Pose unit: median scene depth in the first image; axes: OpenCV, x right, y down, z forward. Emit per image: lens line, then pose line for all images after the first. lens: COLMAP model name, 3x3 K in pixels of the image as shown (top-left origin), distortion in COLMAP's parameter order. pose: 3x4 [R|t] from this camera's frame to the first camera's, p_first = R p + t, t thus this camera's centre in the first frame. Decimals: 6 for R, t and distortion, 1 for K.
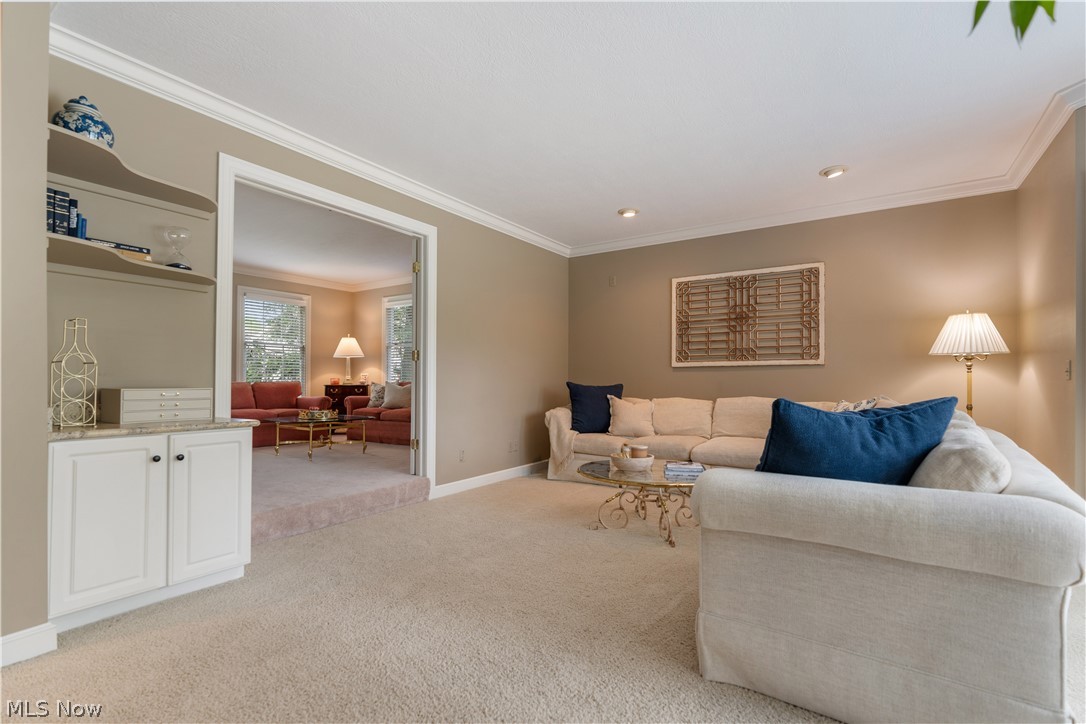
lens RADIAL K [[498.0, 0, 551.7], [0, 498.0, 379.4], [0, 0, 1]] dist [-0.010690, 0.000245]
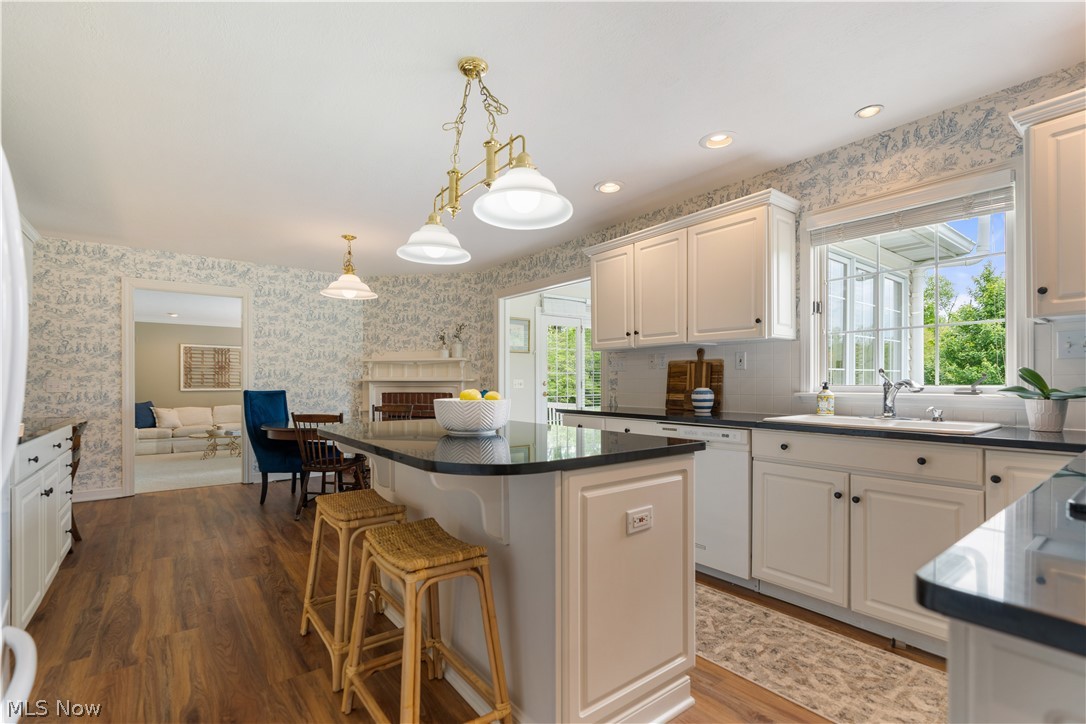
lens RADIAL K [[490.9, 0, 544.9], [0, 490.9, 385.9], [0, 0, 1]] dist [-0.019244, 0.000313]
pose [[0.329223, -0.001762, 0.944250, -1.130428], [-0.004388, 0.999985, 0.003395, -0.060812], [-0.944242, -0.005261, 0.329211, -0.986436]]
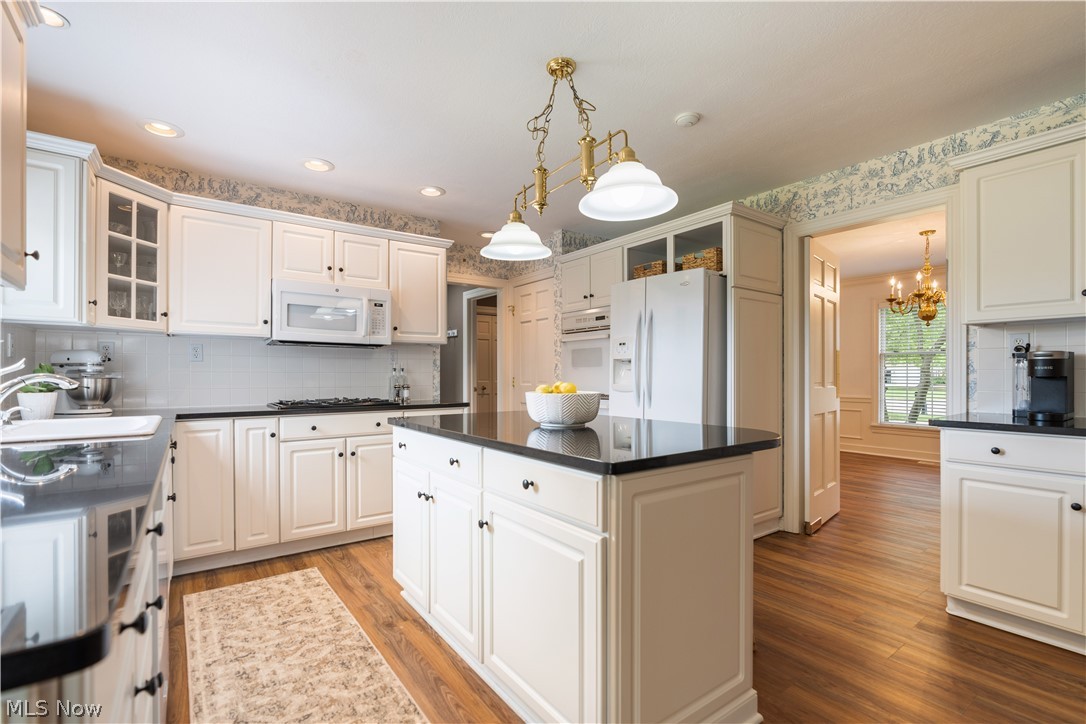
lens RADIAL K [[493.9, 0, 543.1], [0, 493.9, 374.2], [0, 0, 1]] dist [-0.001694, 0.000658]
pose [[-0.359623, 0.002580, -0.933094, -0.362723], [0.005398, 0.999985, 0.000684, -0.064179], [0.933082, -0.004791, -0.359632, -0.658138]]
